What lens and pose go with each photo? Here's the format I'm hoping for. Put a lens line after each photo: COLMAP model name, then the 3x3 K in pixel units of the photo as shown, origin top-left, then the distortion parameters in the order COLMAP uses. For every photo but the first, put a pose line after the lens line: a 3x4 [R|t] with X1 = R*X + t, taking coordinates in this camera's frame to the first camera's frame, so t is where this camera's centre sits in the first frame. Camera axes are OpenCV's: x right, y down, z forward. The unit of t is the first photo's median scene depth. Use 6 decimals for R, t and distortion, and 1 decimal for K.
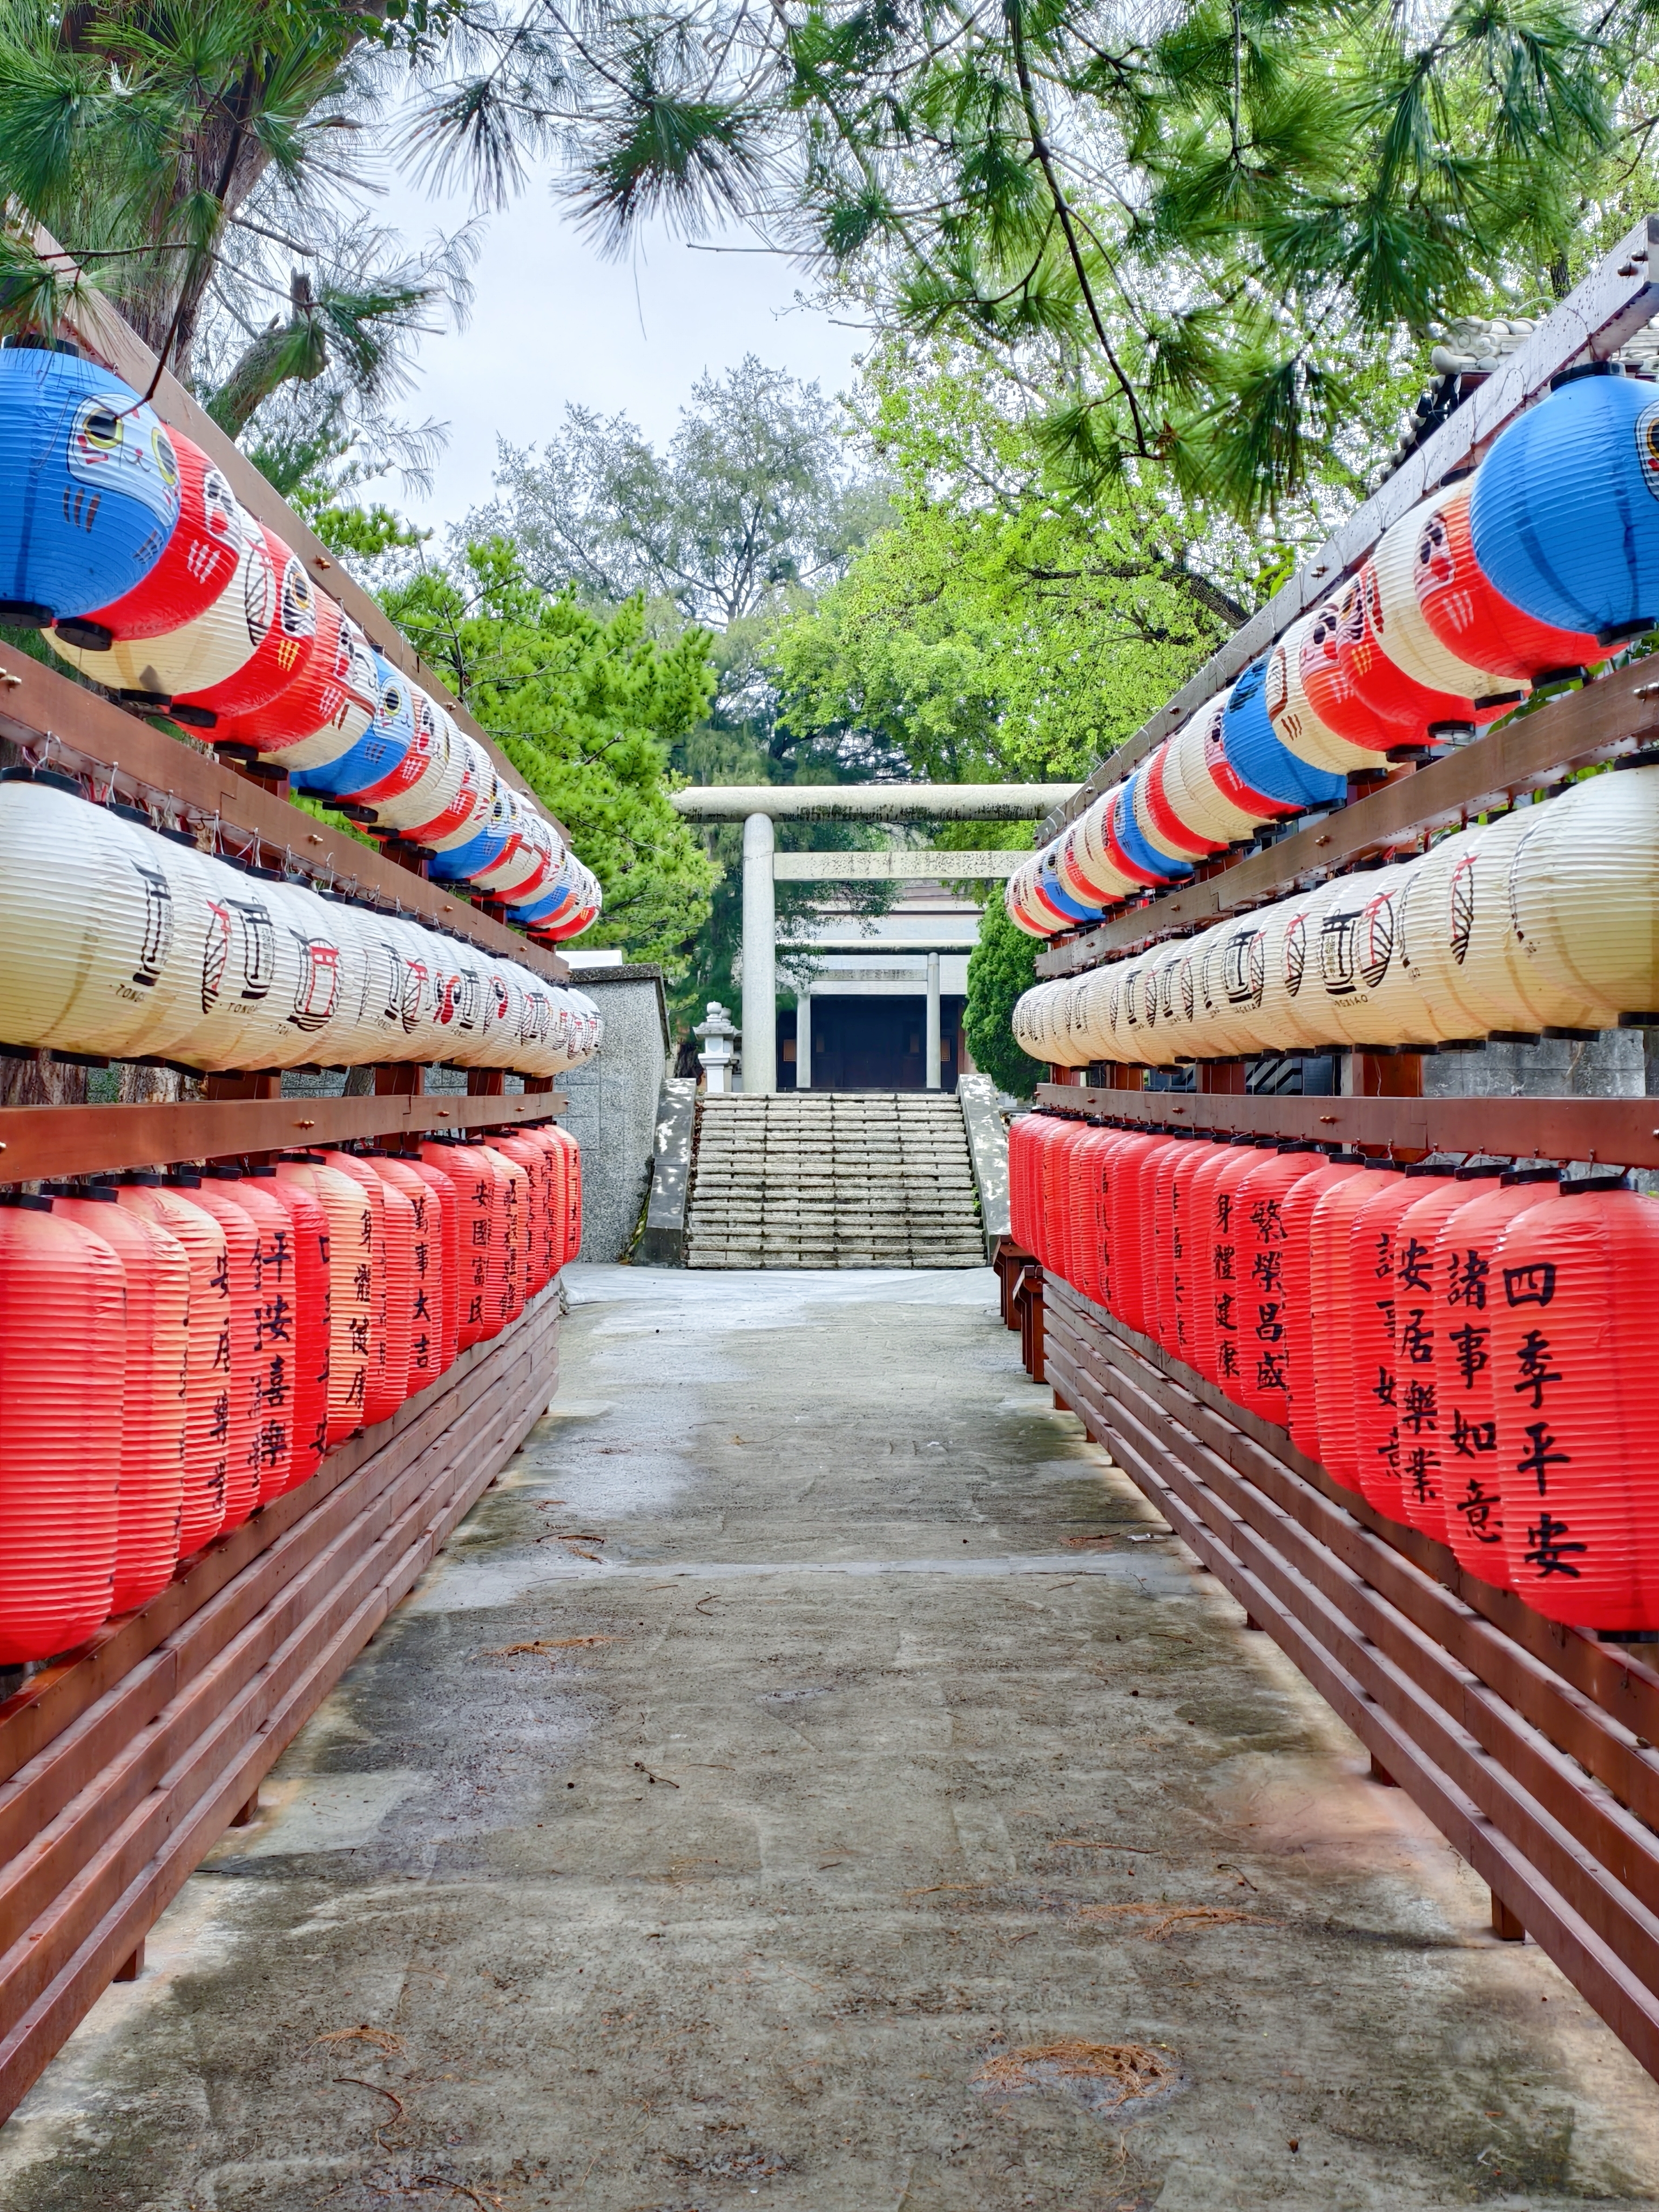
lens RADIAL K [[4071.7, 0, 829.5], [0, 4071.7, 1106.0], [0, 0, 1]] dist [-0.010874, -0.012564]
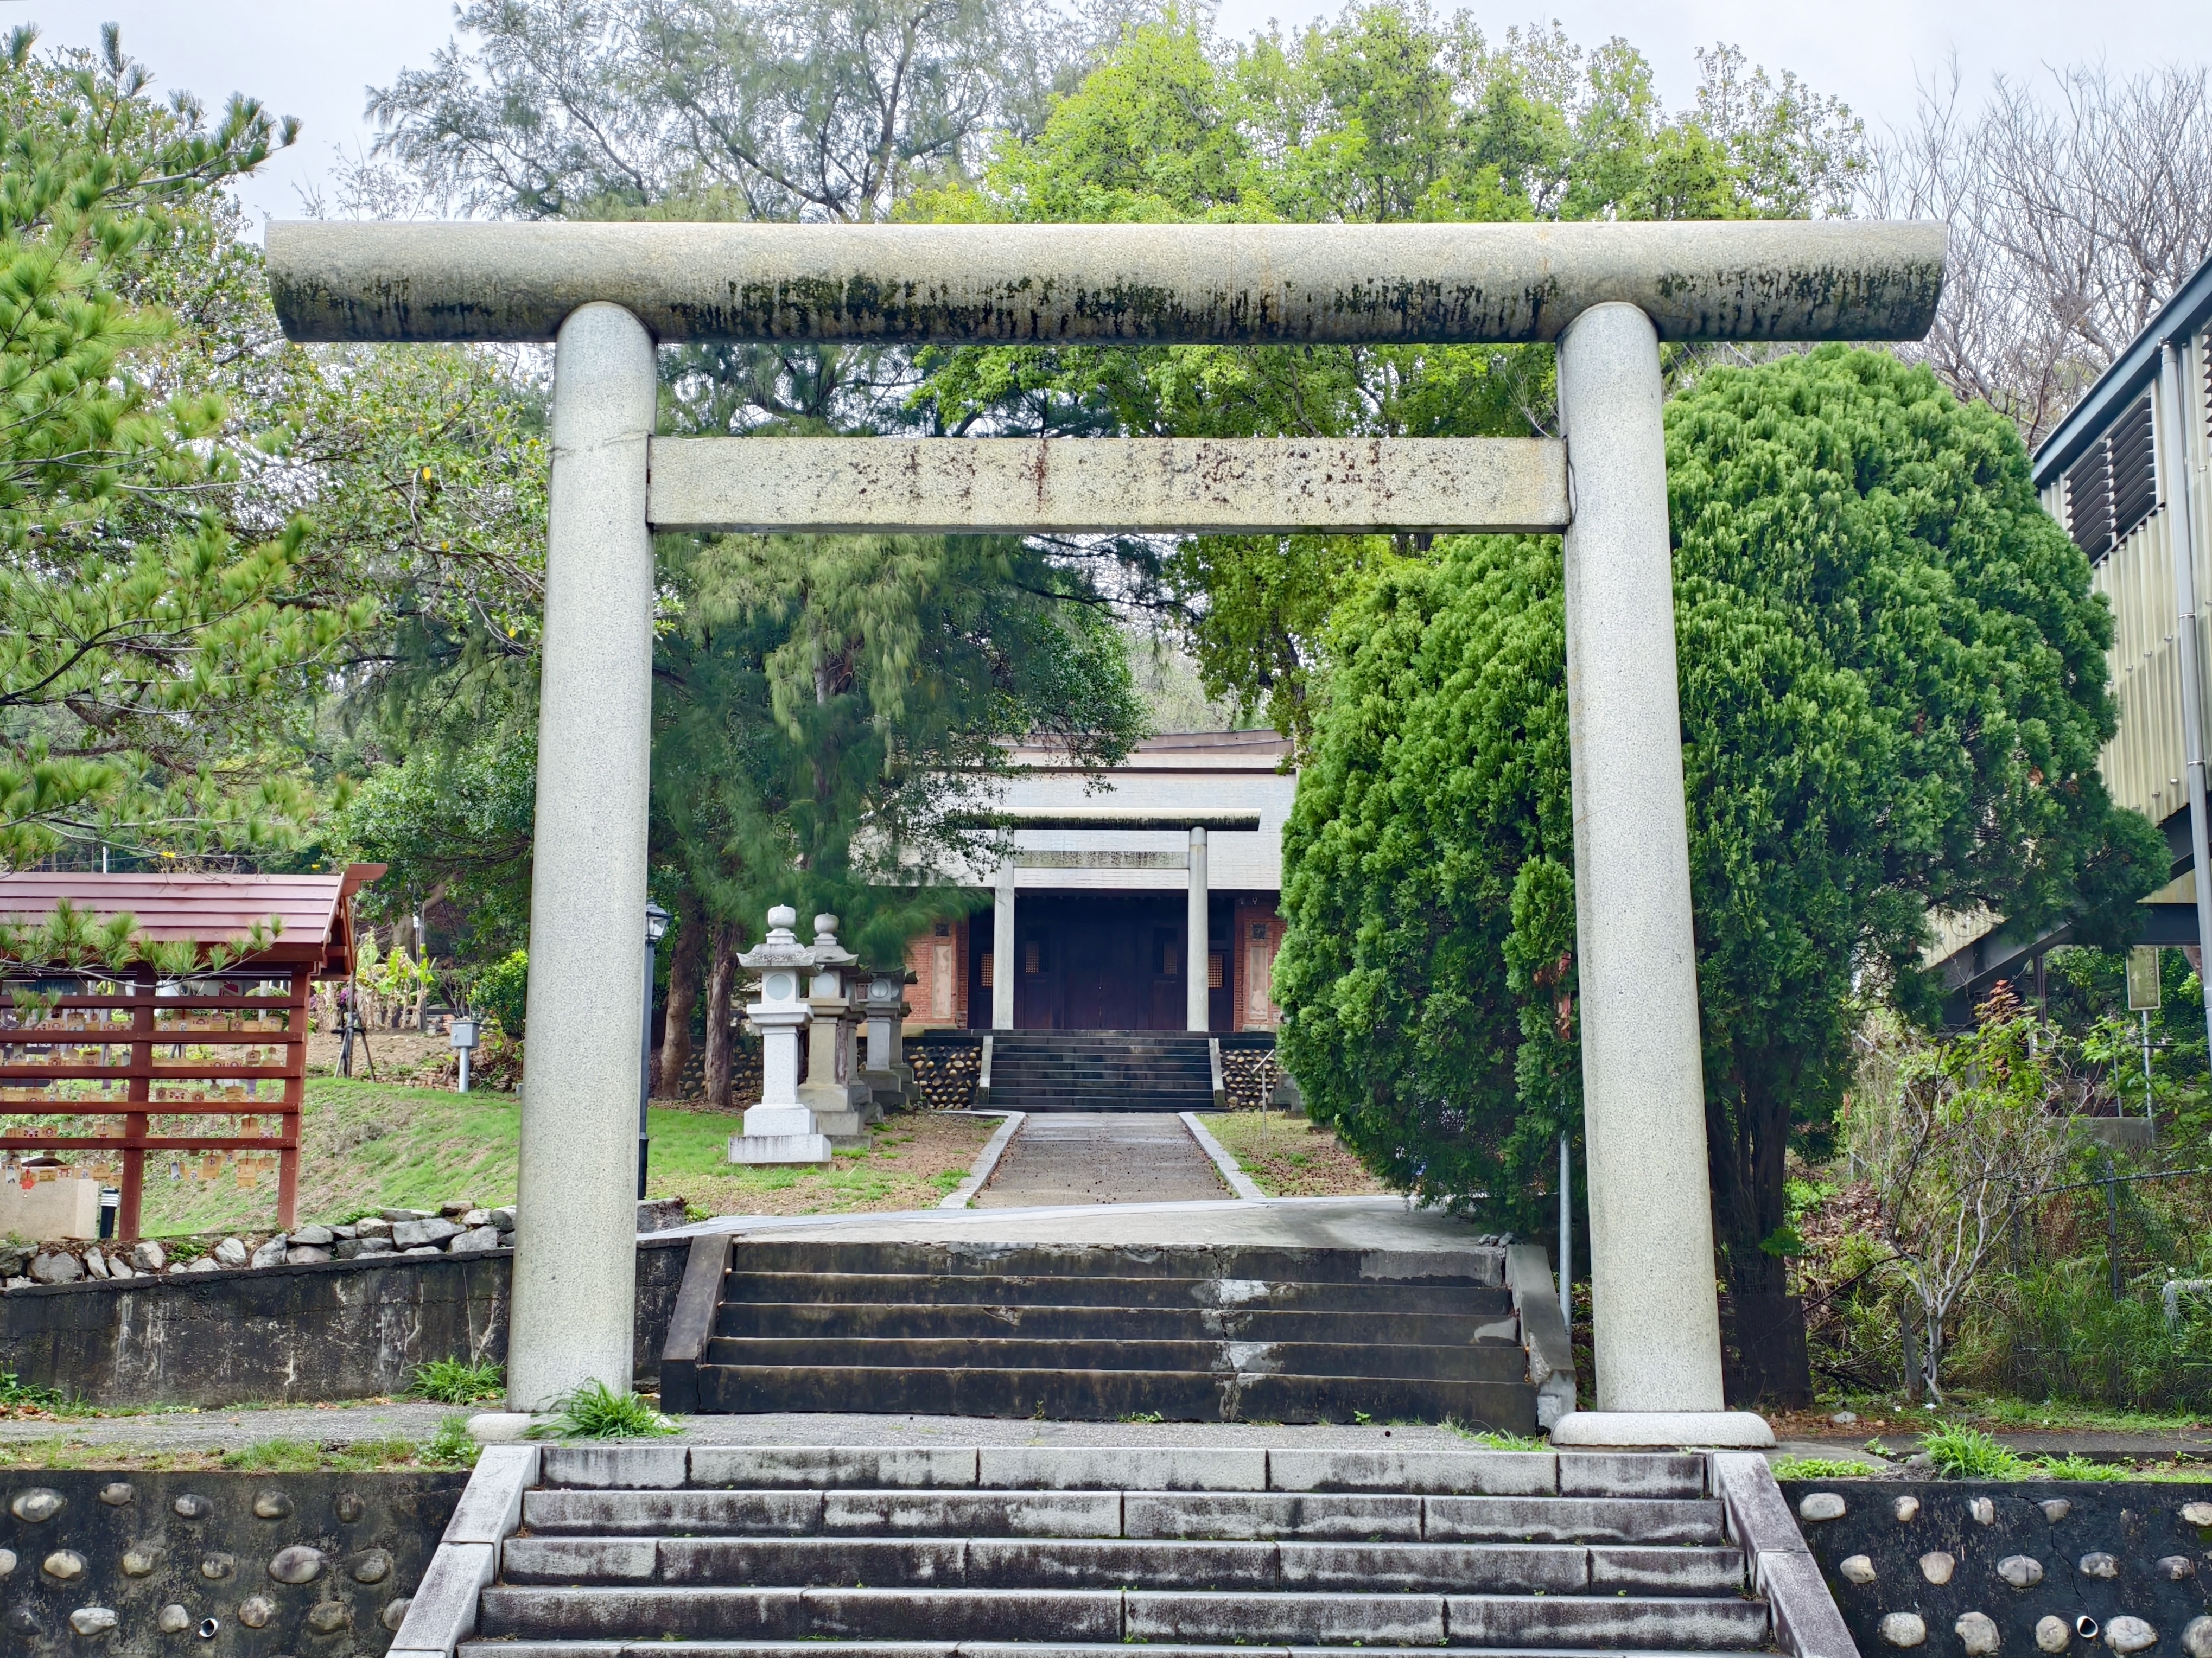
lens RADIAL K [[2937.4, 0, 1106.0], [0, 2937.4, 829.0], [0, 0, 1]] dist [0.002435, -0.031622]
pose [[0.999956, 0.005267, -0.007729, 0.030942], [-0.005605, 0.999001, -0.044341, -0.034770], [0.007488, 0.044383, 0.998987, 1.139196]]
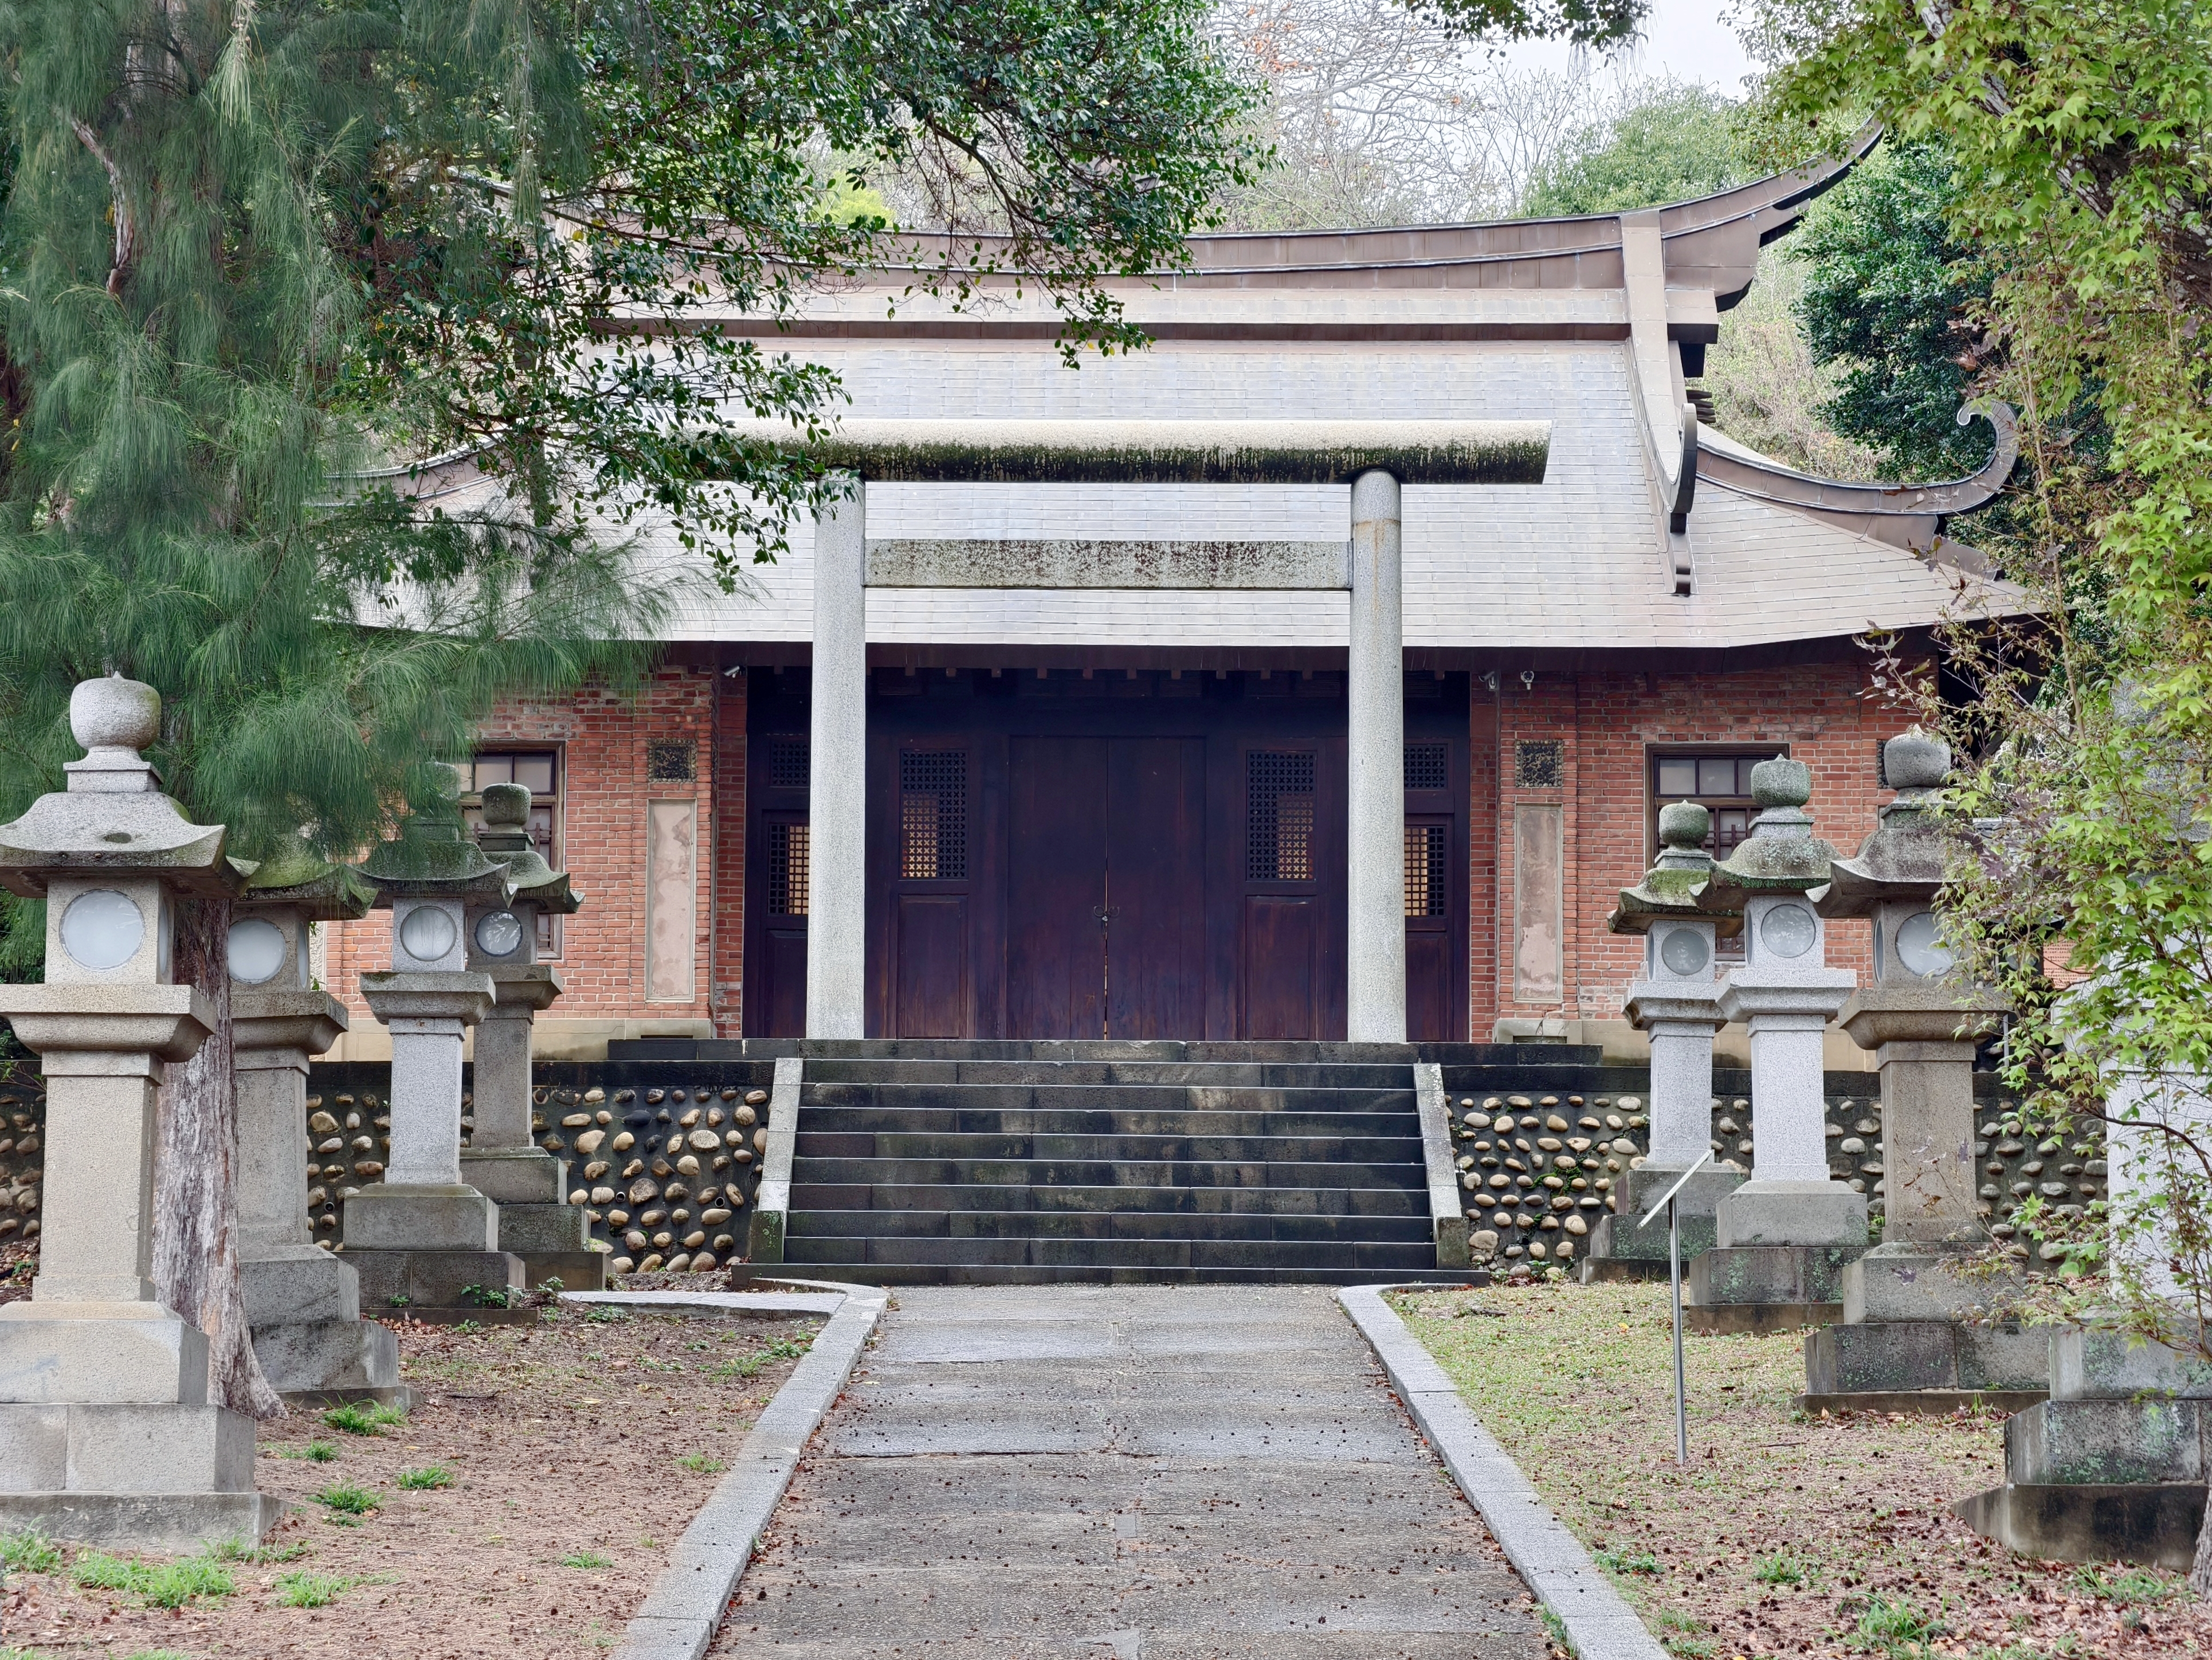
lens RADIAL K [[4072.2, 0, 1106.0], [0, 4072.2, 830.0], [0, 0, 1]] dist [-0.010874, -0.012564]
pose [[0.999959, 0.002348, -0.008799, 0.025657], [-0.002378, 0.999992, -0.003304, -0.034424], [0.008791, 0.003325, 0.999956, 1.675319]]
